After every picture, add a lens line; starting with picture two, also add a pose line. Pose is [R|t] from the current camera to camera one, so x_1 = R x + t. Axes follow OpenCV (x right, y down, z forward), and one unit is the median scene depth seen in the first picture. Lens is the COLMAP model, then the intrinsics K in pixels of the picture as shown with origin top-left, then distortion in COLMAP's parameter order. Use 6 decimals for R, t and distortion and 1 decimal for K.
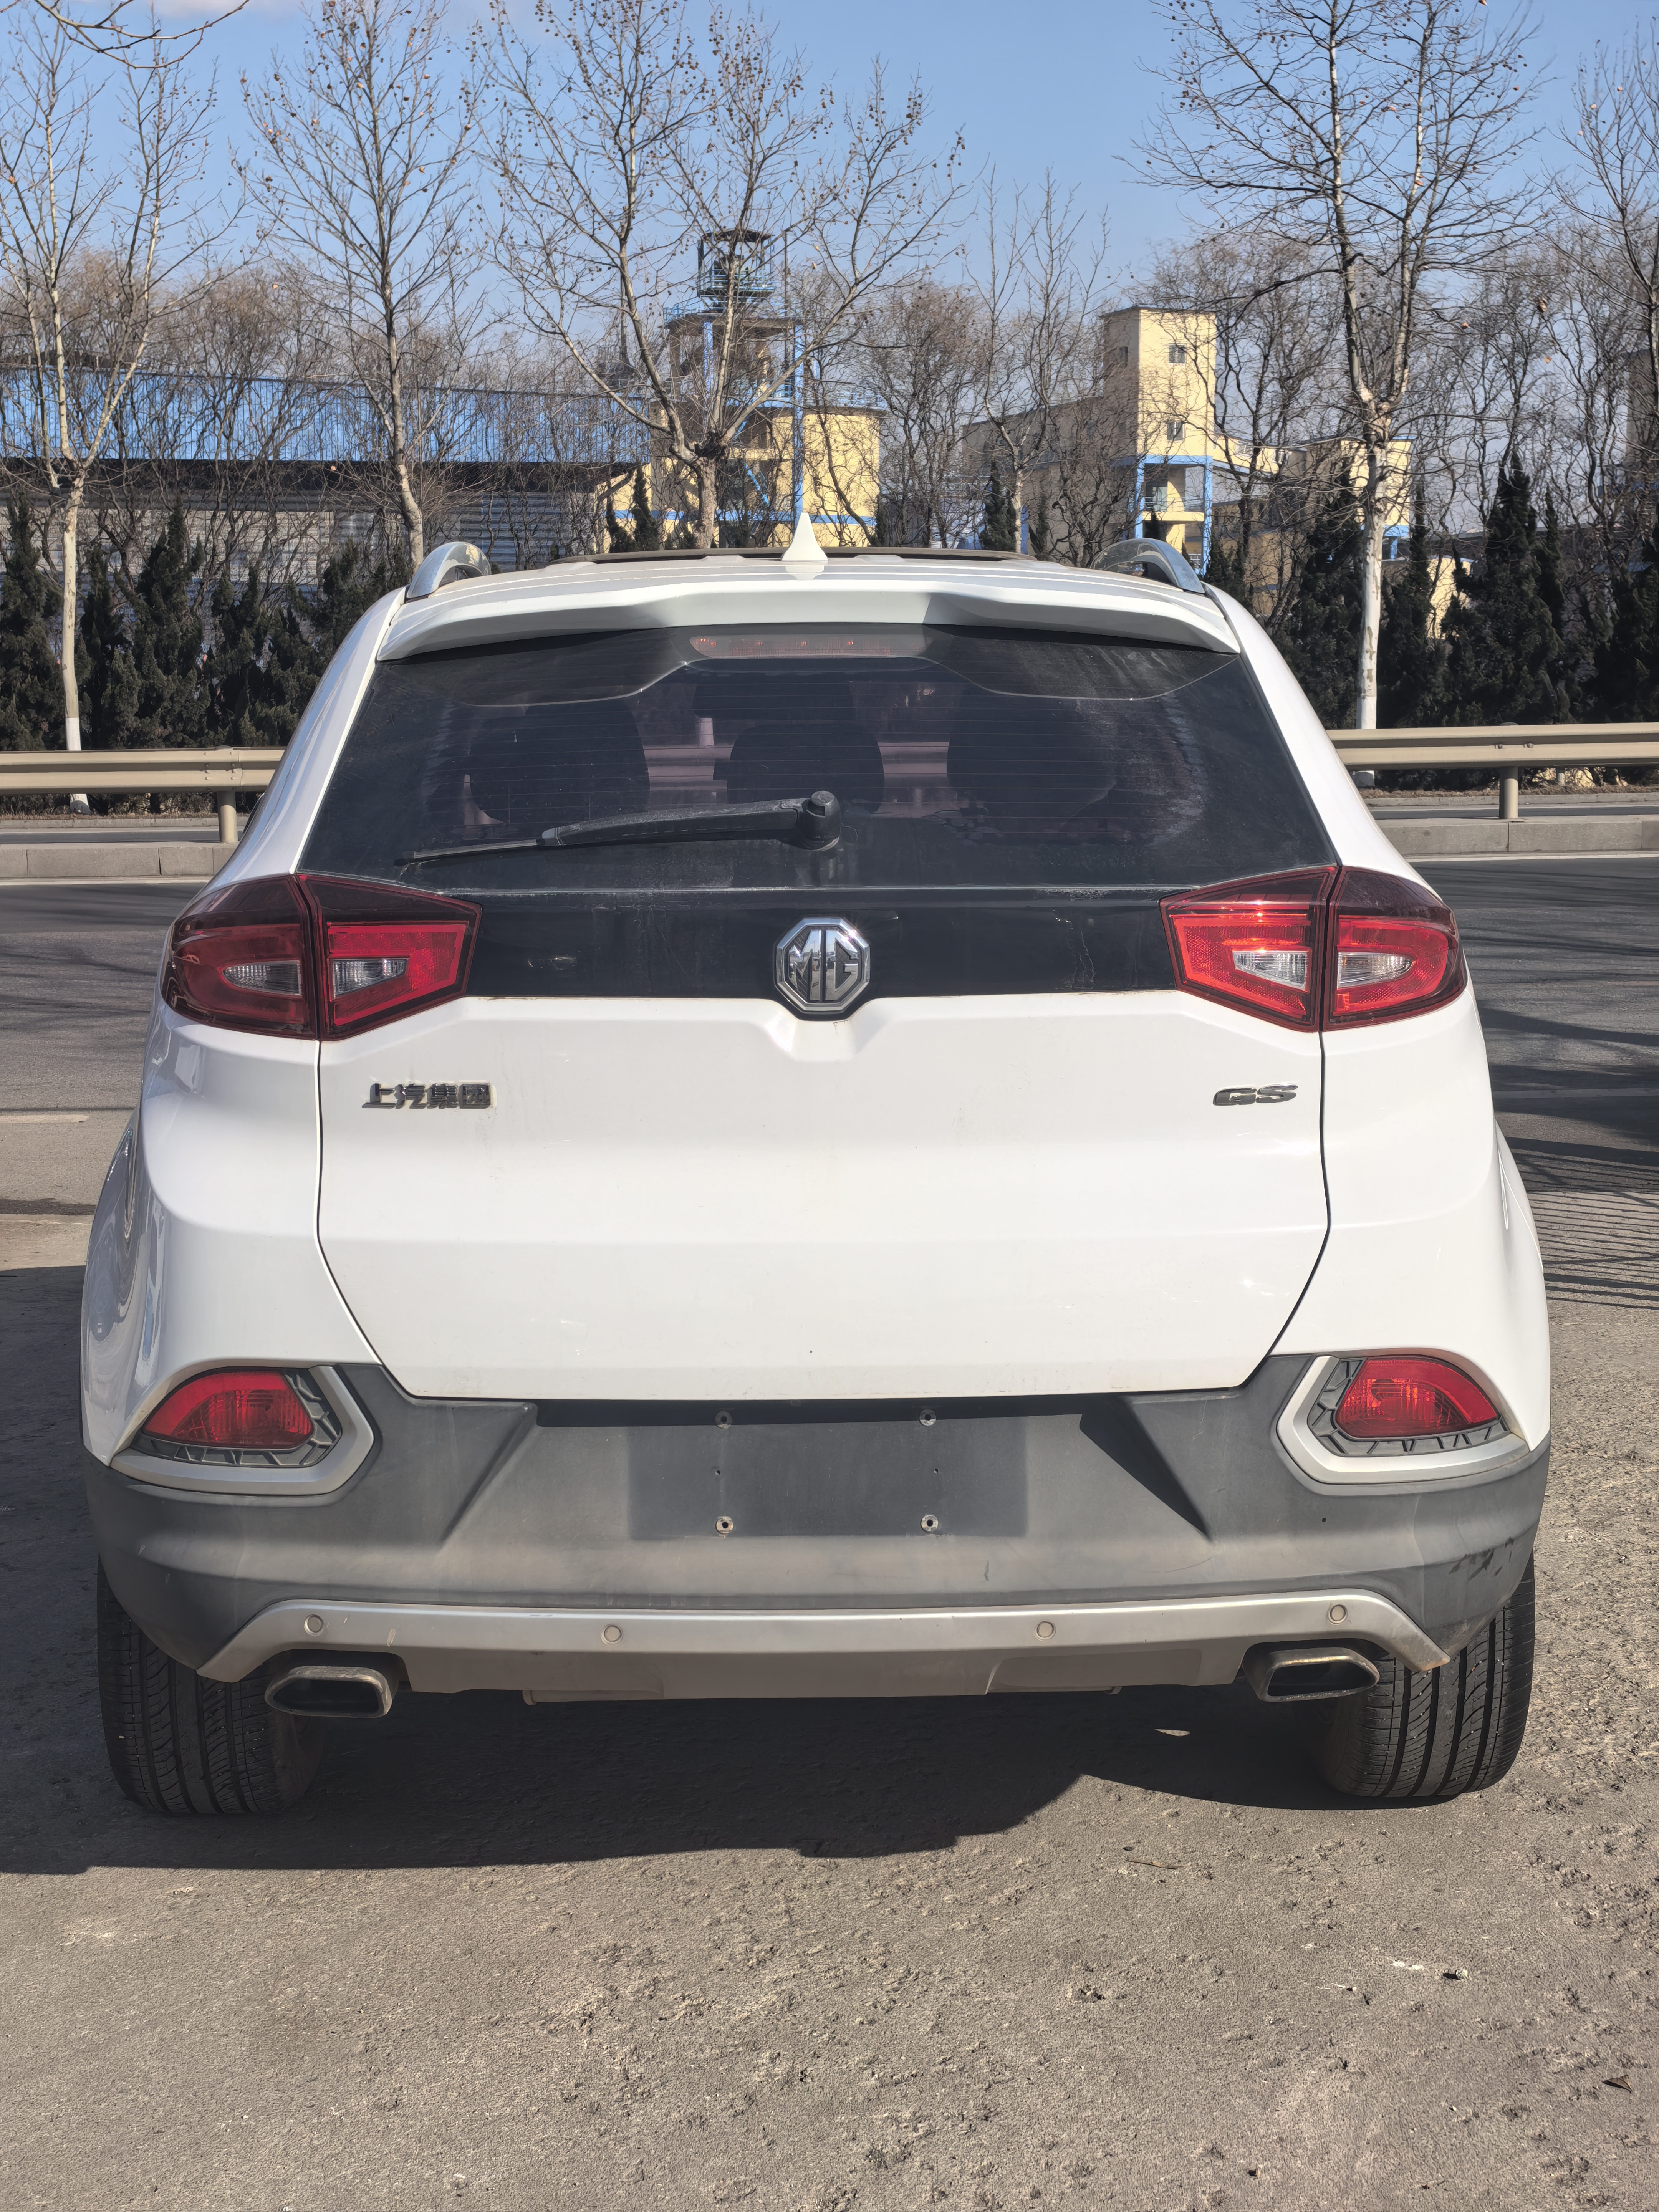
lens RADIAL K [[3256.5, 0, 829.5], [0, 3256.5, 1106.0], [0, 0, 1]] dist [0.067153, -0.065734]
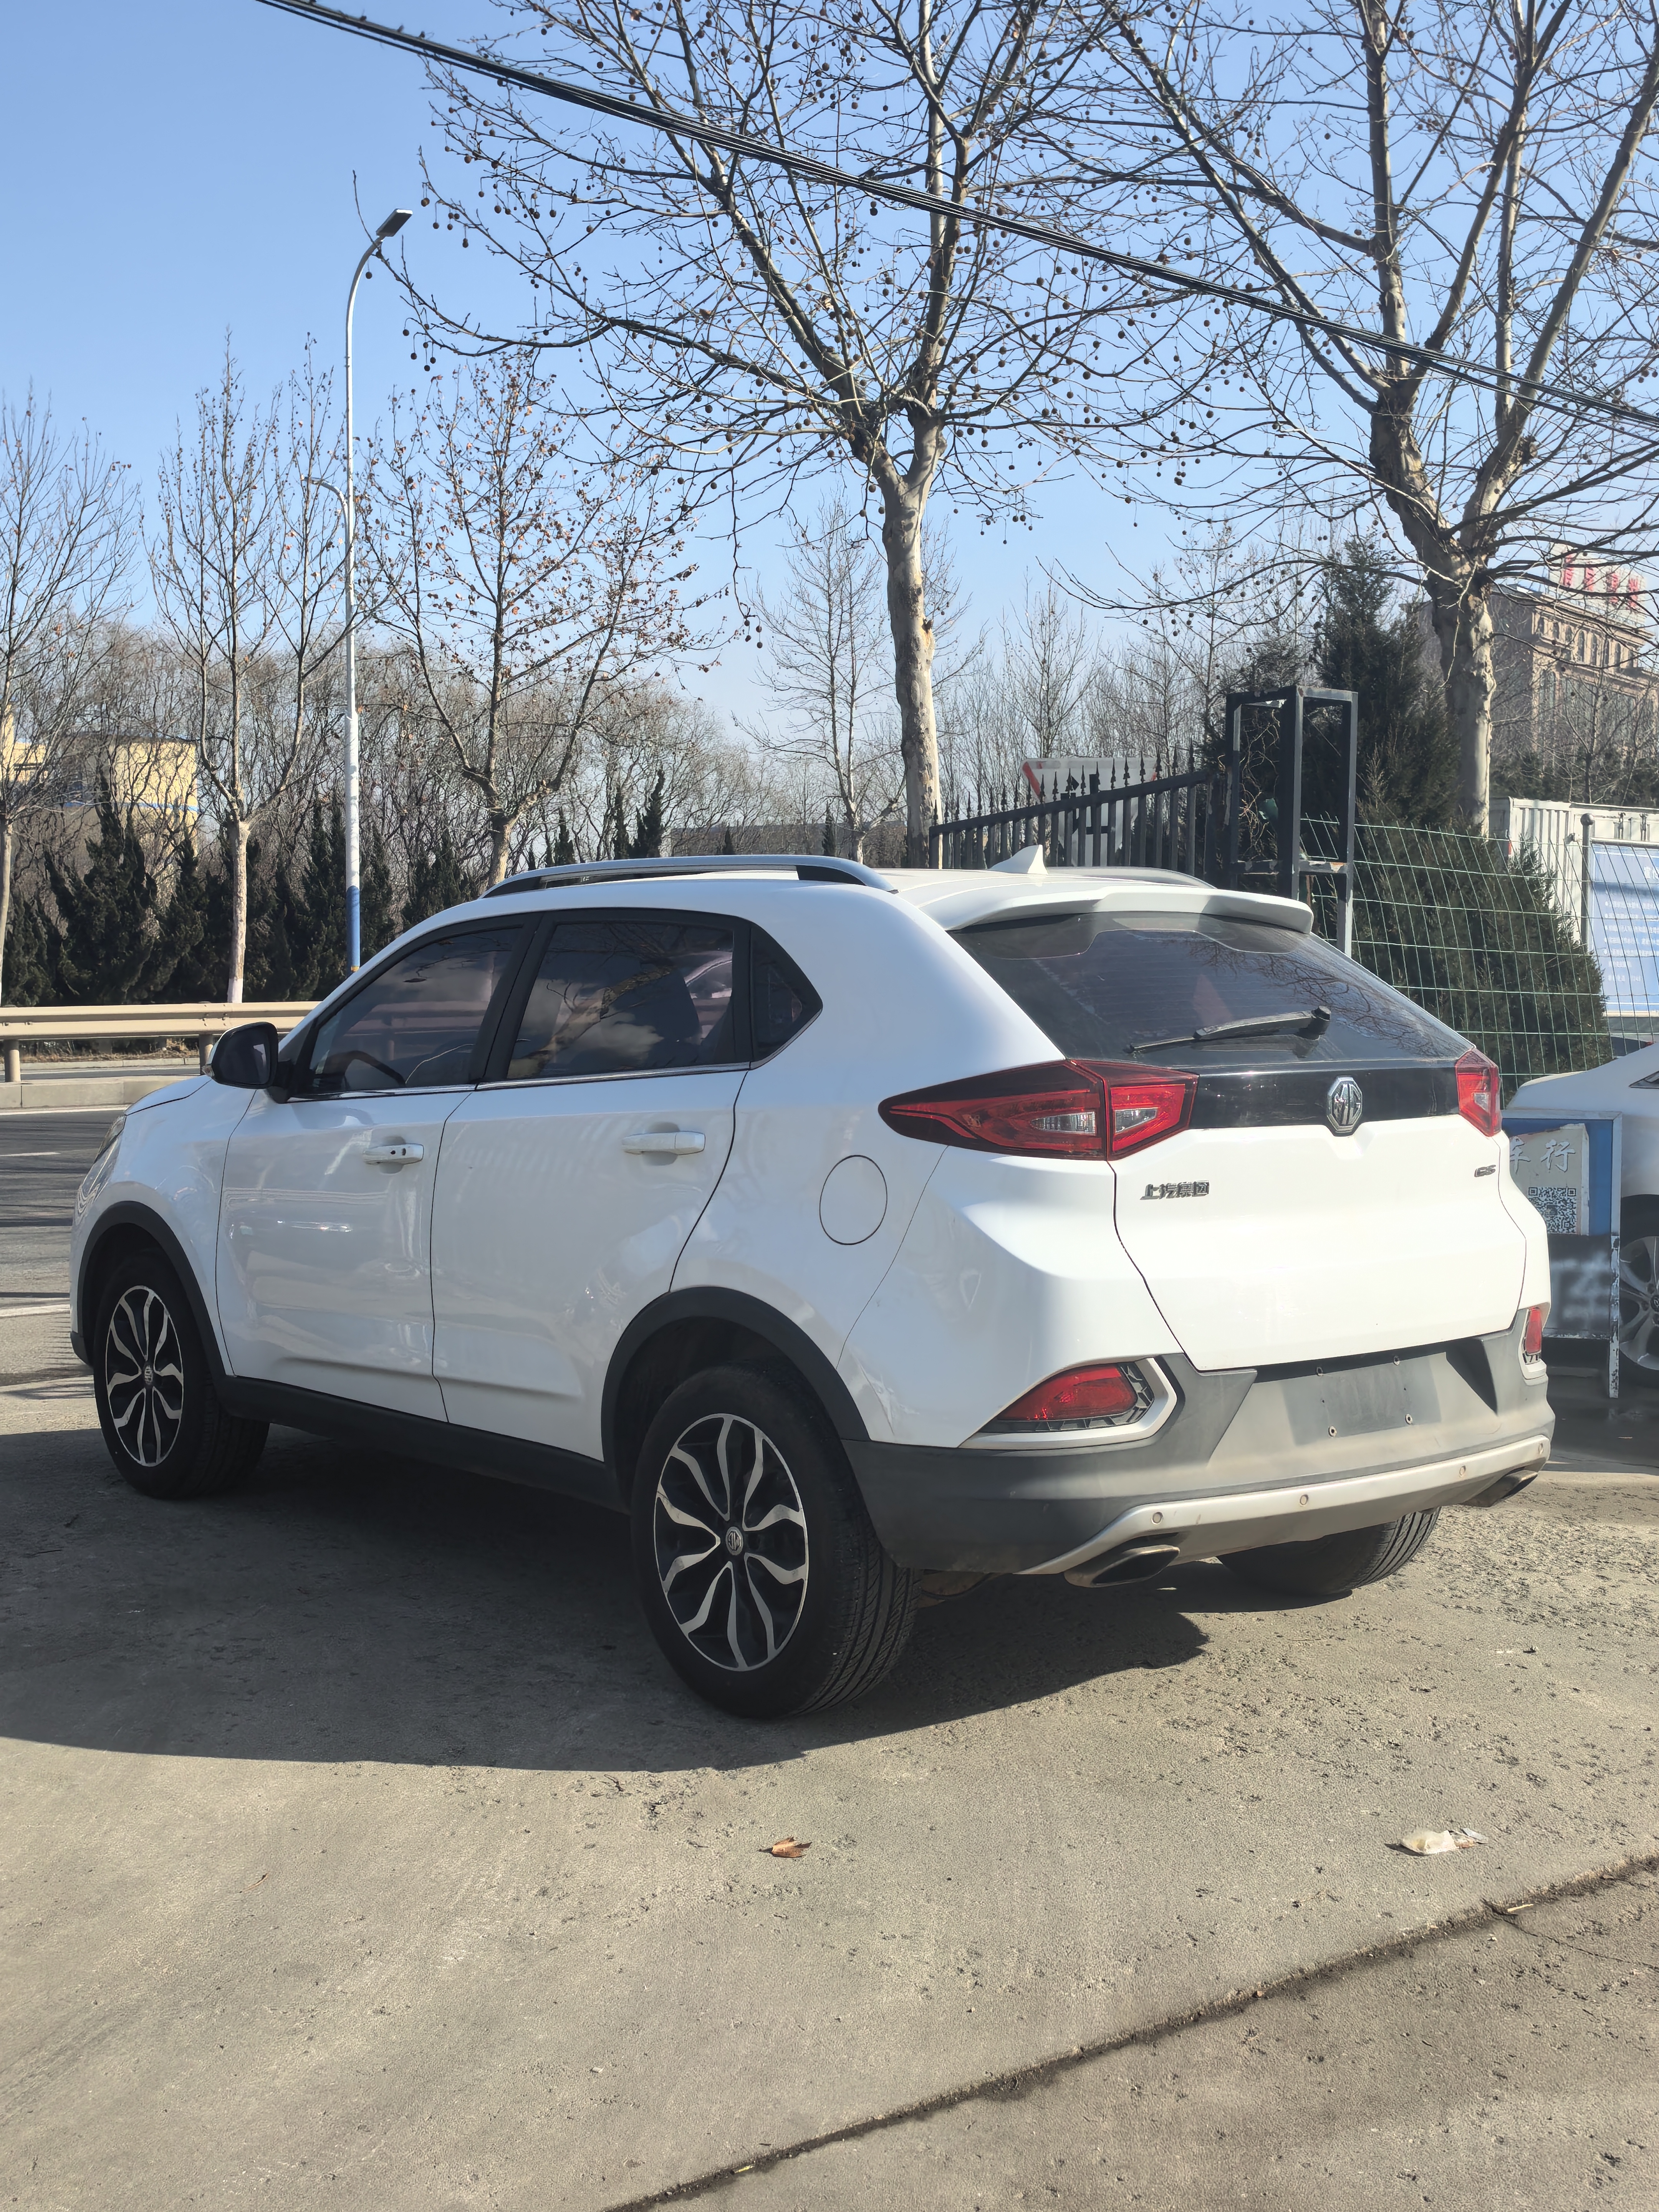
lens RADIAL K [[2664.1, 0, 829.5], [0, 2664.1, 1106.0], [0, 0, 1]] dist [0.038640, -0.066623]
pose [[0.787509, -0.025259, 0.615786, -1.087412], [0.076162, 0.995490, -0.056567, 0.017462], [-0.611579, 0.091447, 0.785880, 0.041169]]
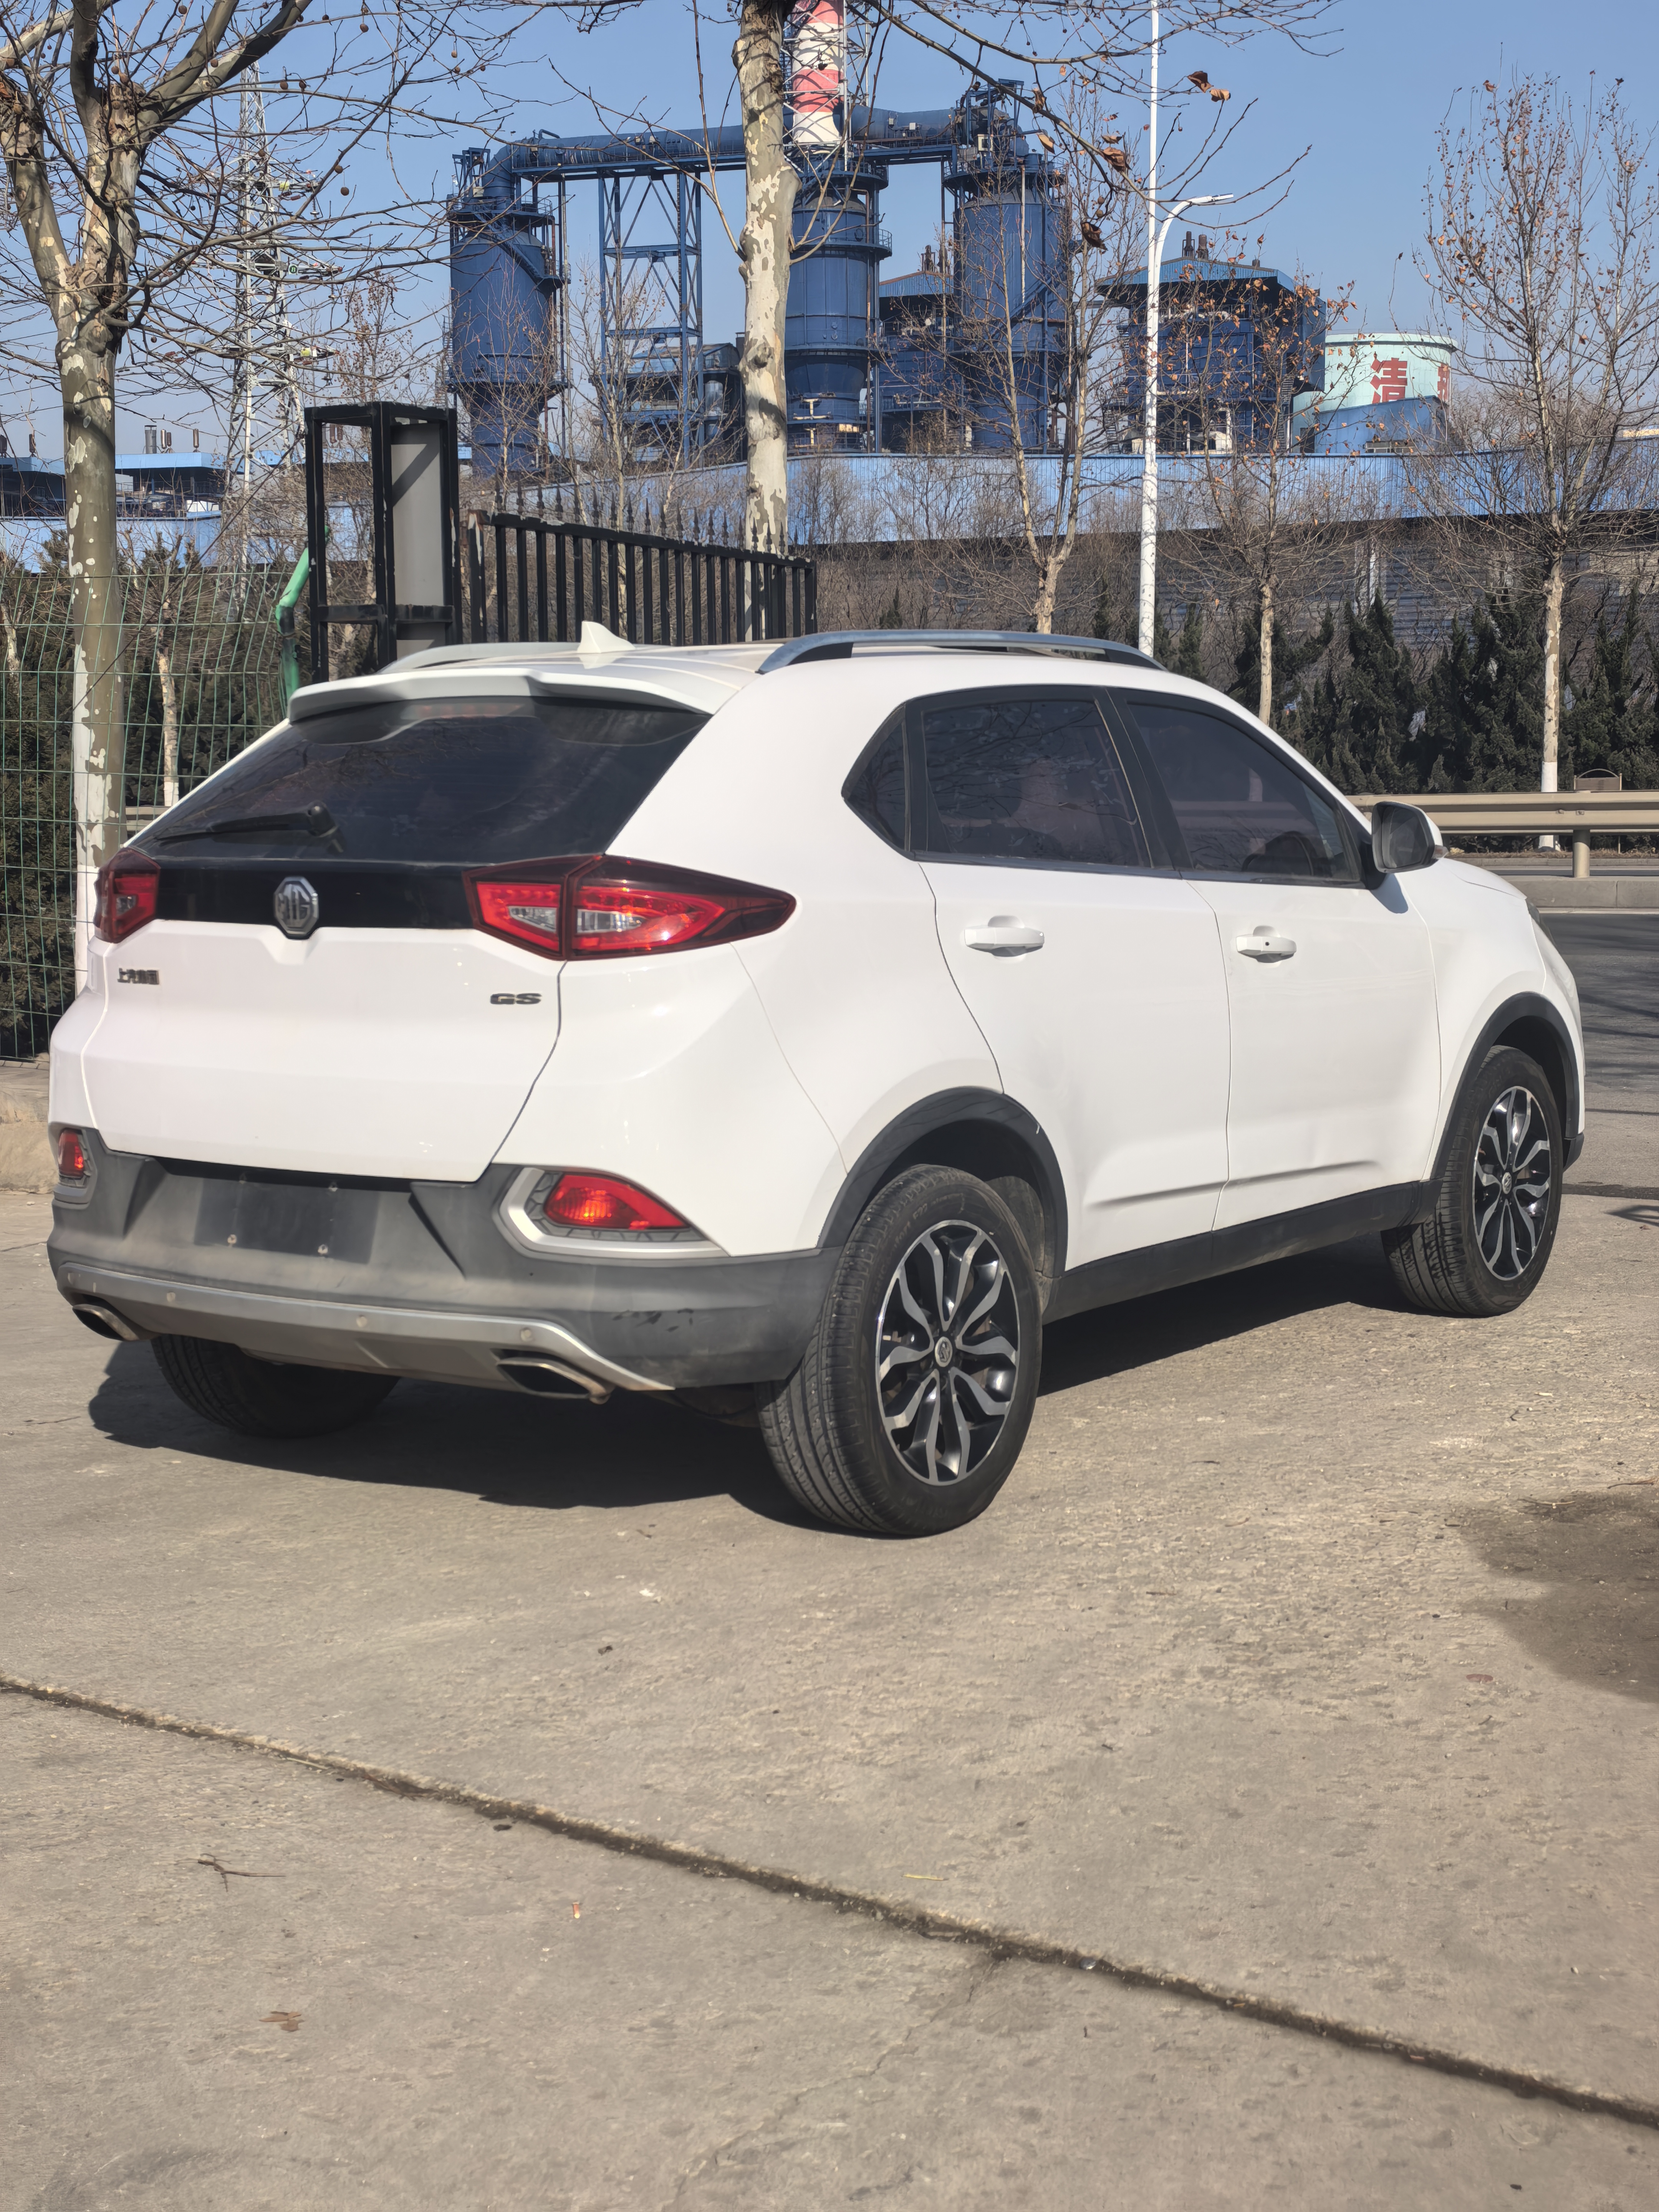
lens RADIAL K [[3256.5, 0, 829.5], [0, 3256.5, 1106.0], [0, 0, 1]] dist [0.067153, -0.065734]
pose [[0.797615, 0.062376, -0.599933, 1.198144], [-0.070589, 0.997457, 0.009858, 0.022148], [0.599022, 0.034486, 0.799990, -0.153608]]
